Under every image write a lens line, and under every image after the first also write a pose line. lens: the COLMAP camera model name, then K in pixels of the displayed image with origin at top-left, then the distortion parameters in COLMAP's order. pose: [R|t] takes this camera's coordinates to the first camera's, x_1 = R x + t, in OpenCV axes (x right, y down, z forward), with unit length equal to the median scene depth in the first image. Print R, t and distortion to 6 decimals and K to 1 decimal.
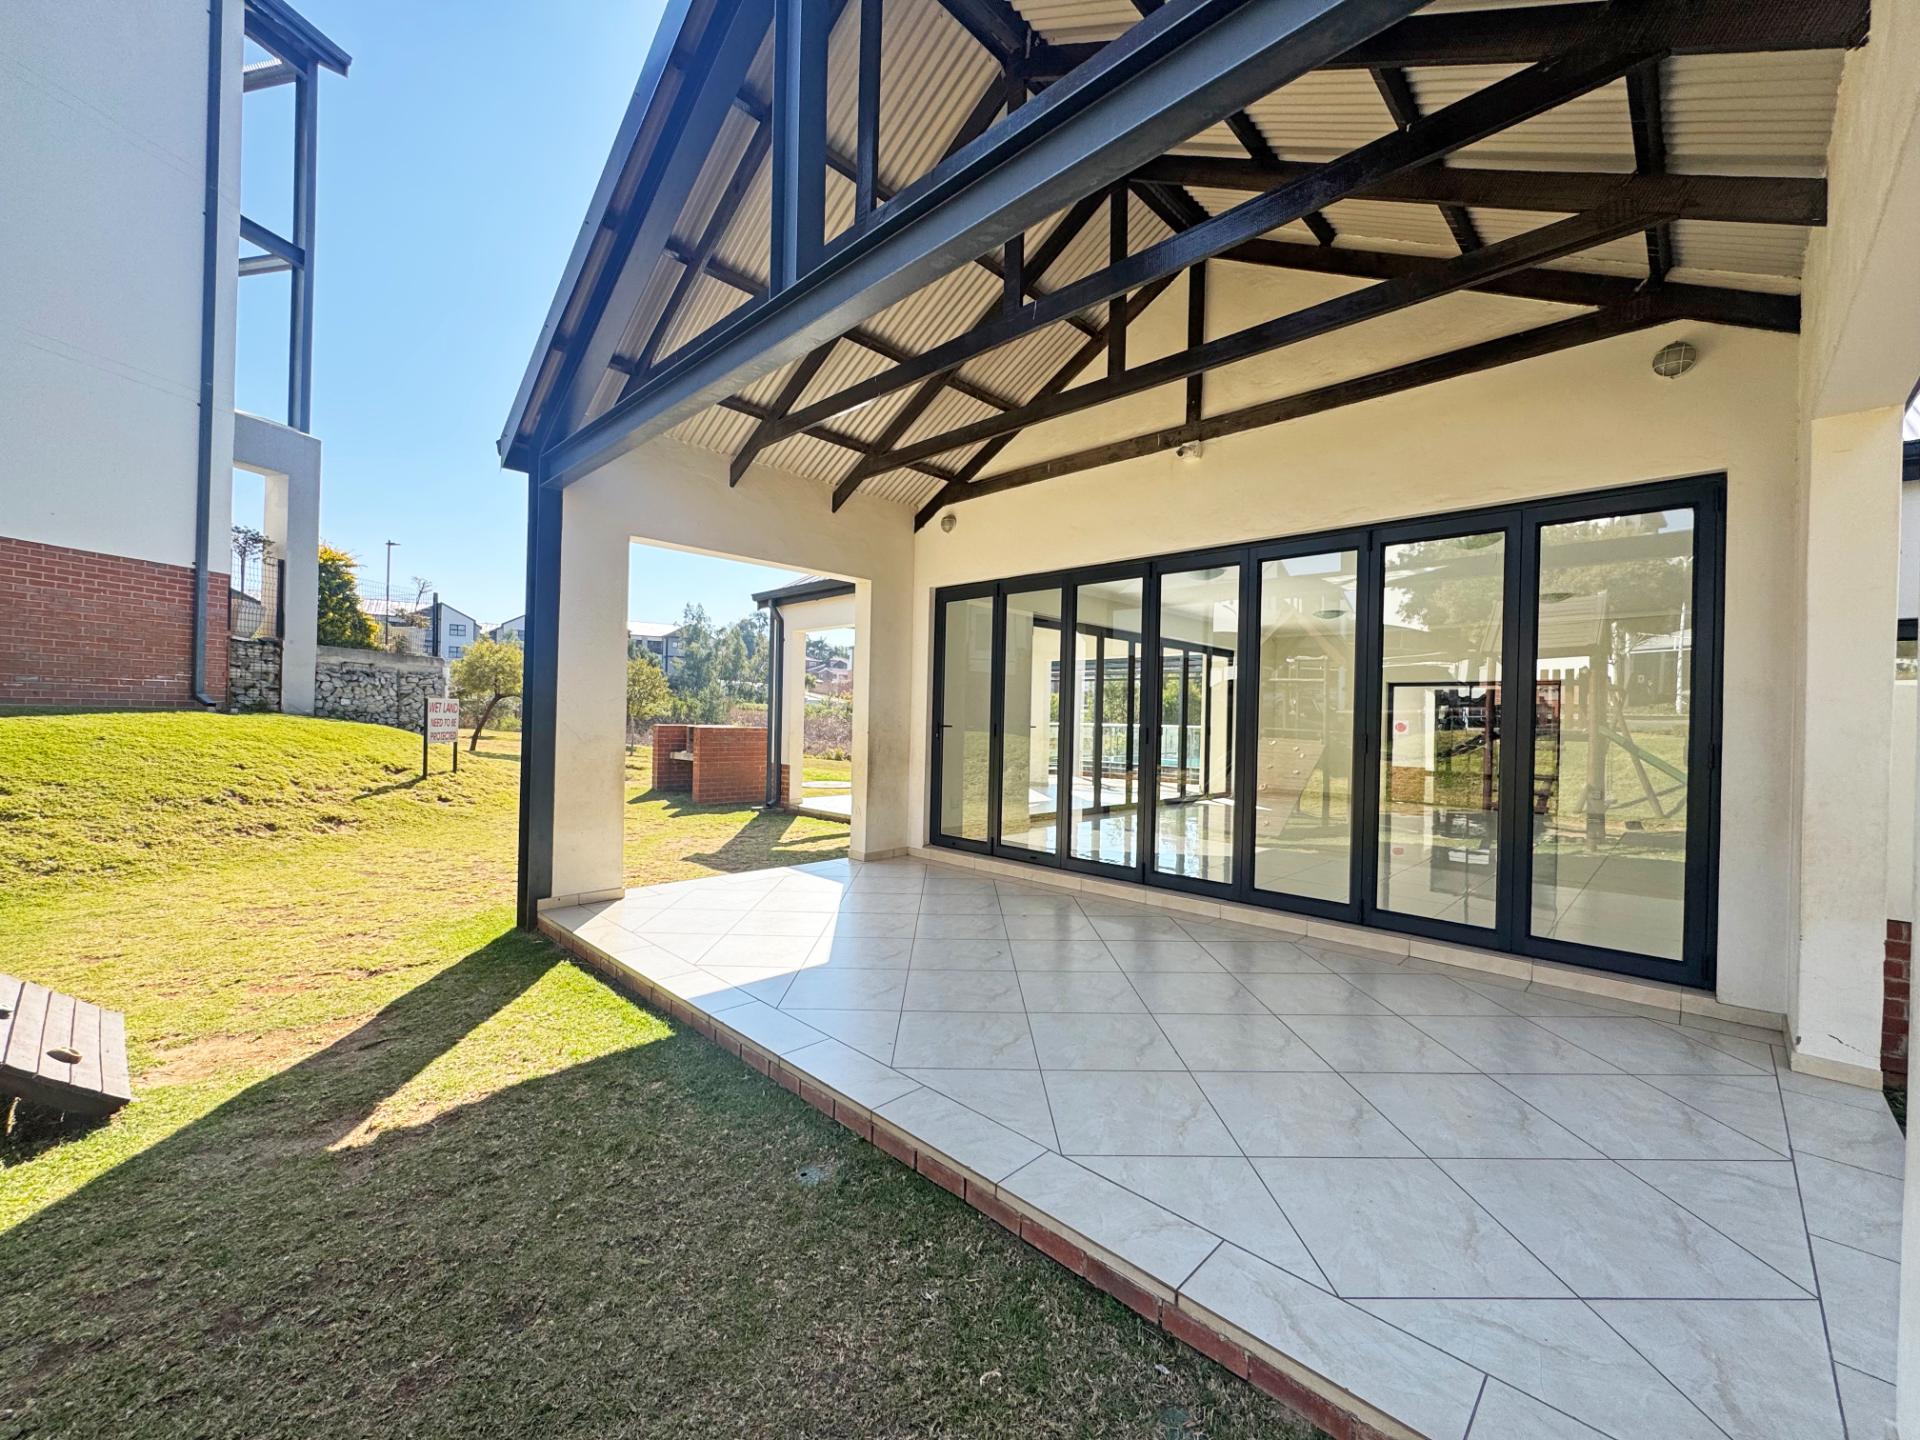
lens RADIAL K [[772.1, 0, 960.0], [0, 772.1, 720.0], [0, 0, 1]] dist [-0.004792, -0.000153]
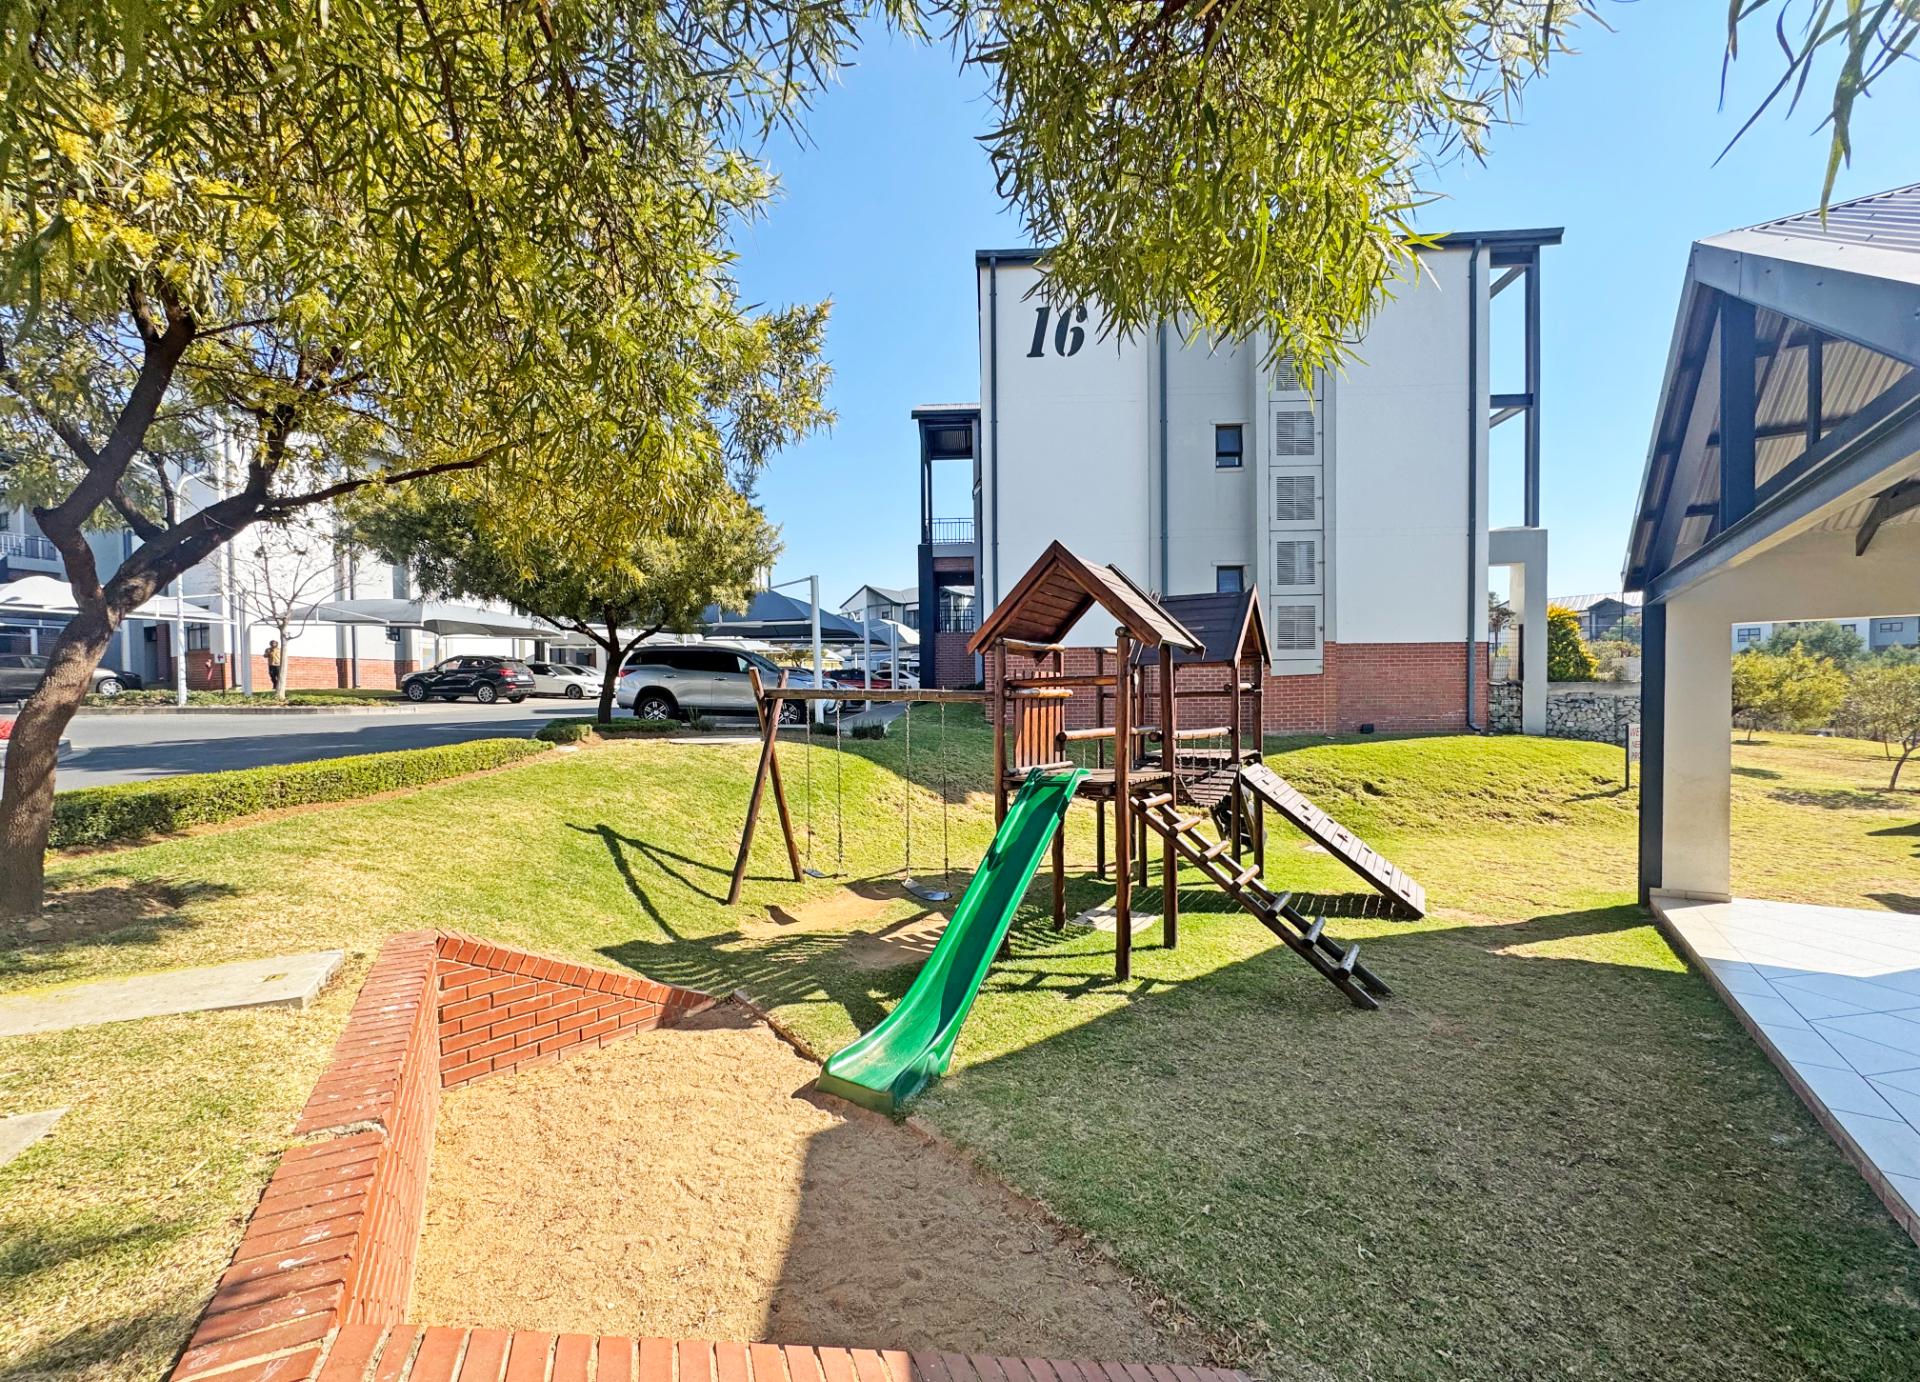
lens RADIAL K [[785.1, 0, 957.6], [0, 785.1, 714.0], [0, 0, 1]] dist [-0.000922, -0.000129]
pose [[0.186675, -0.007144, -0.982396, 0.361141], [0.013143, 0.999902, -0.004774, -0.056845], [0.982334, -0.012020, 0.186750, -0.304186]]
